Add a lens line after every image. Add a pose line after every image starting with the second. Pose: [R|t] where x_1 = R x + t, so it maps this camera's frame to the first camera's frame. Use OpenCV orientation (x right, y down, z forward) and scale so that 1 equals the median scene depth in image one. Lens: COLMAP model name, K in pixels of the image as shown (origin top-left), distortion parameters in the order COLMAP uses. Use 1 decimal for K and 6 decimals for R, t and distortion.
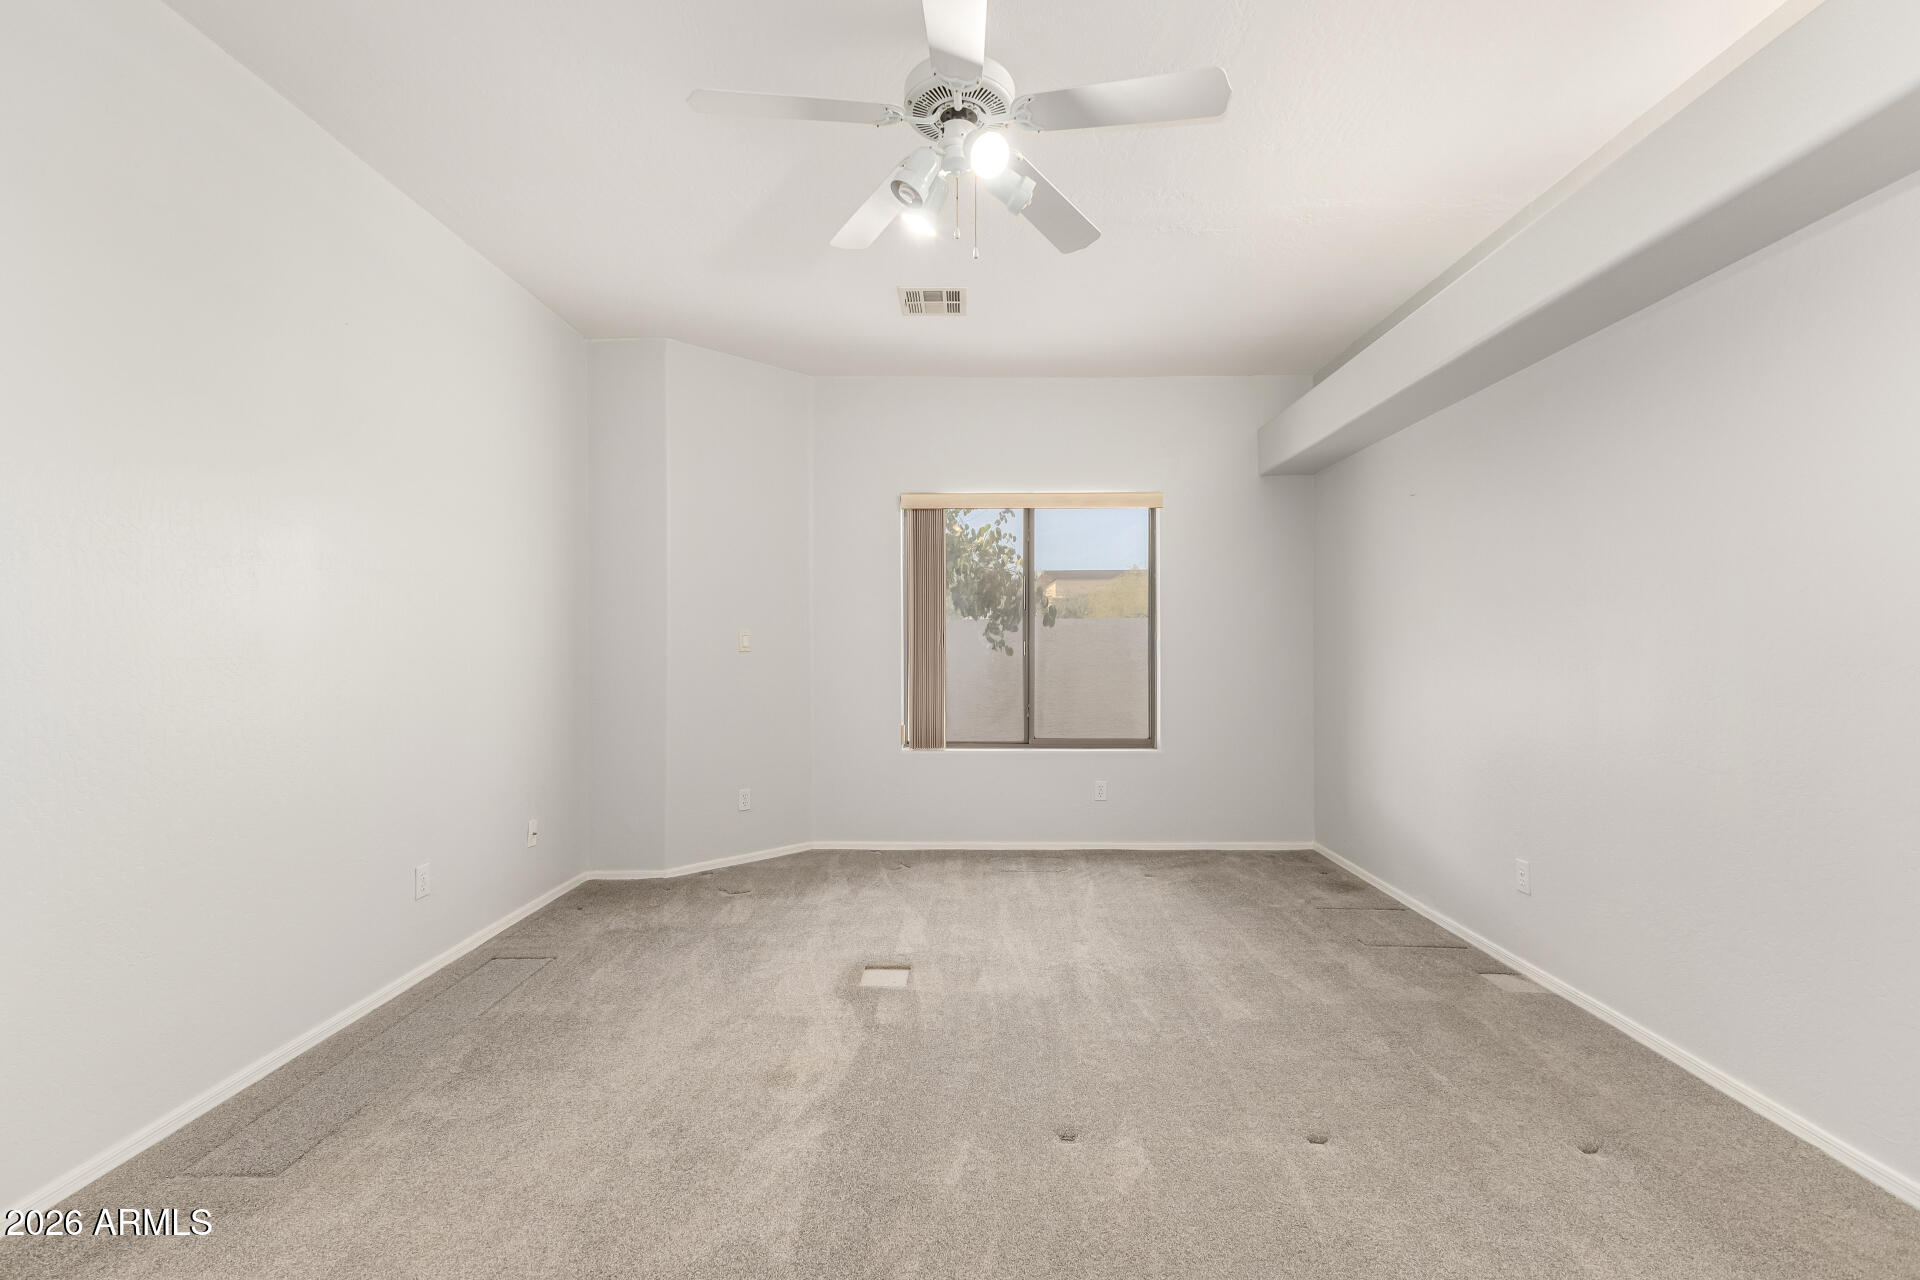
lens RADIAL K [[839.6, 0, 958.0], [0, 839.6, 630.6], [0, 0, 1]] dist [0.011690, -0.002551]
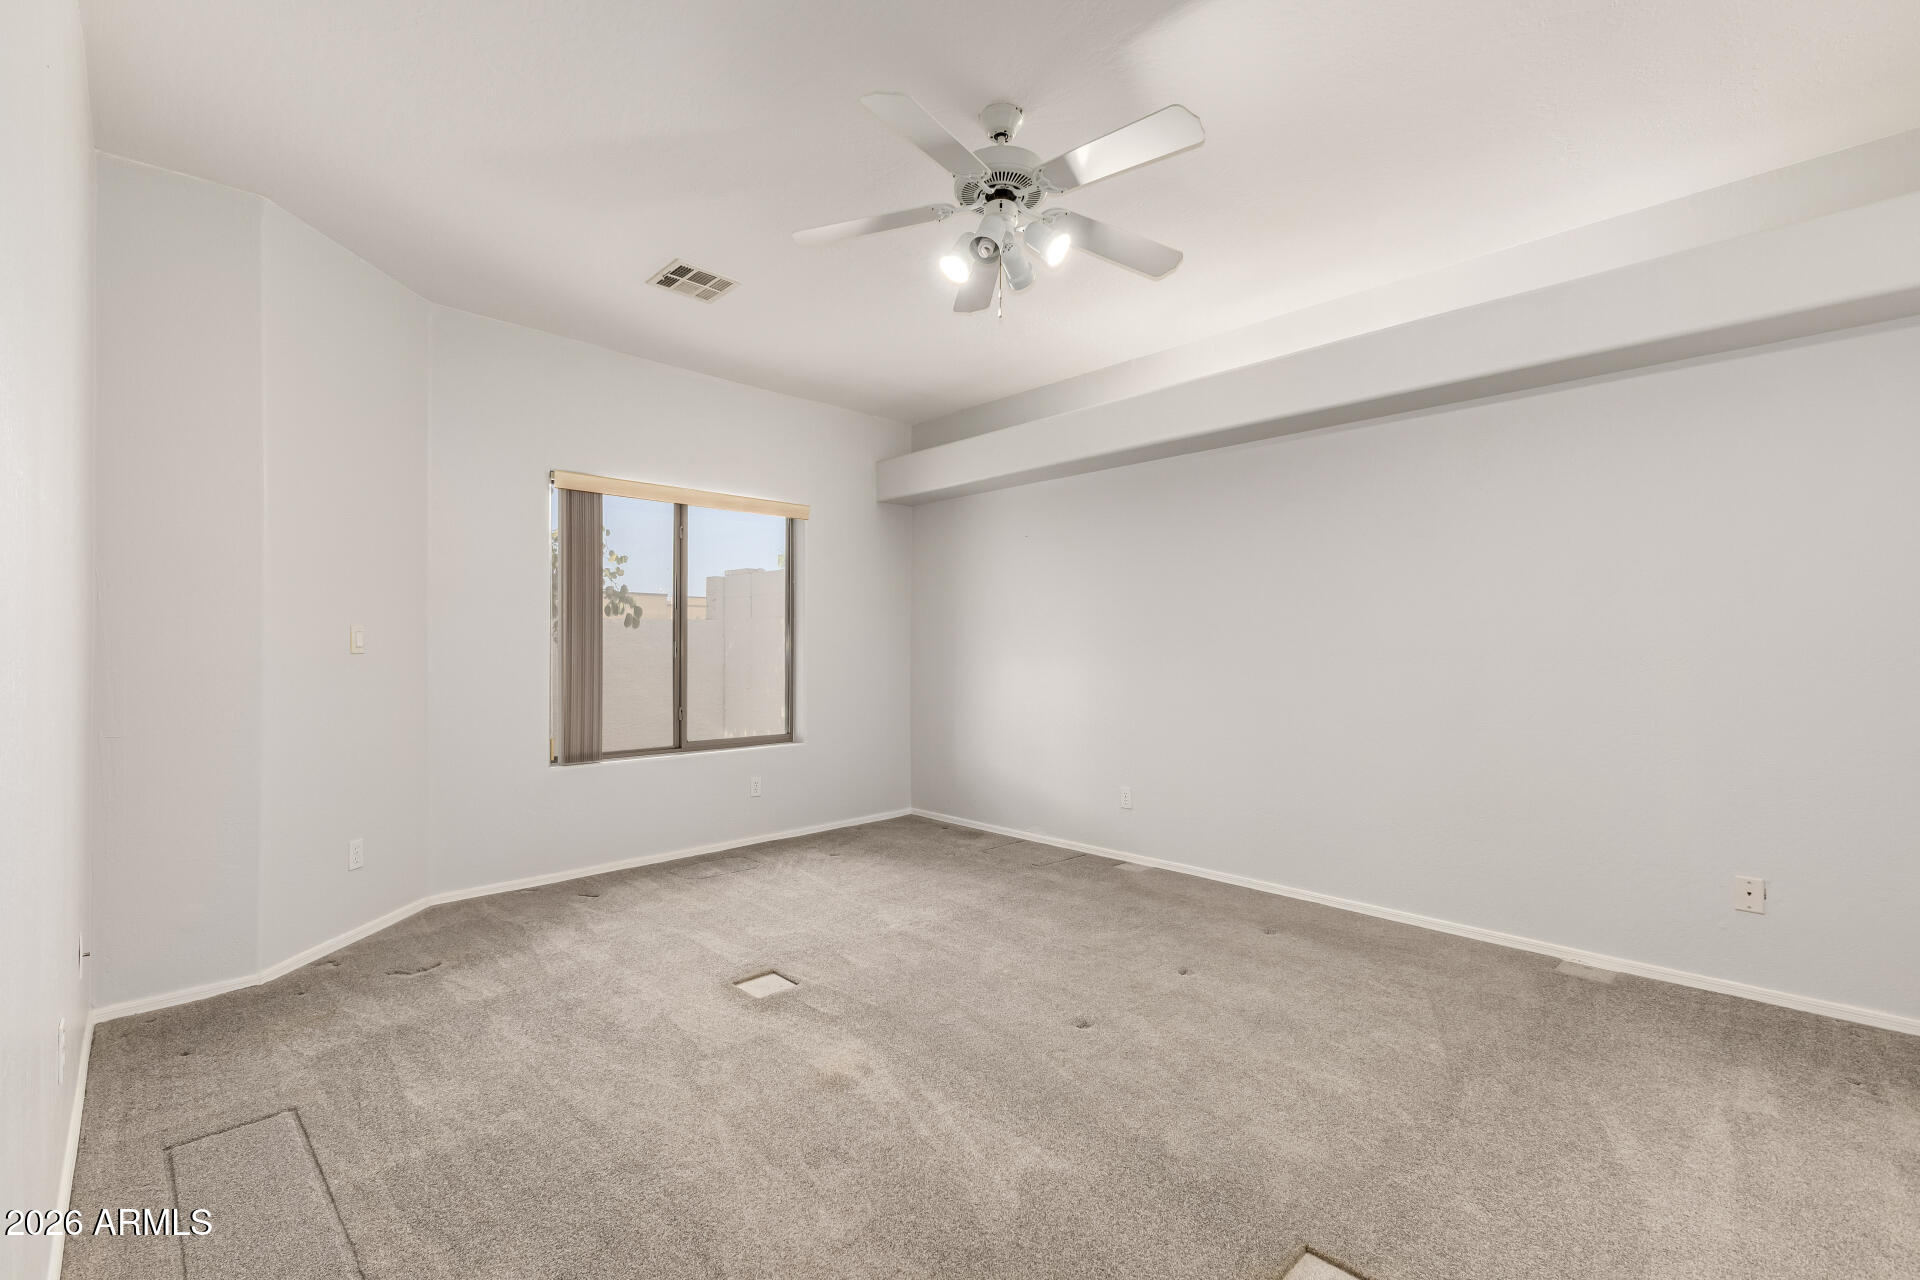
lens RADIAL K [[839.6, 0, 961.1], [0, 839.6, 640.4], [0, 0, 1]] dist [0.011690, -0.002551]
pose [[0.697615, 0.006323, 0.716445, -0.482026], [-0.014227, 0.999886, 0.005029, 0.001101], [-0.716331, -0.013701, 0.697626, 0.119343]]
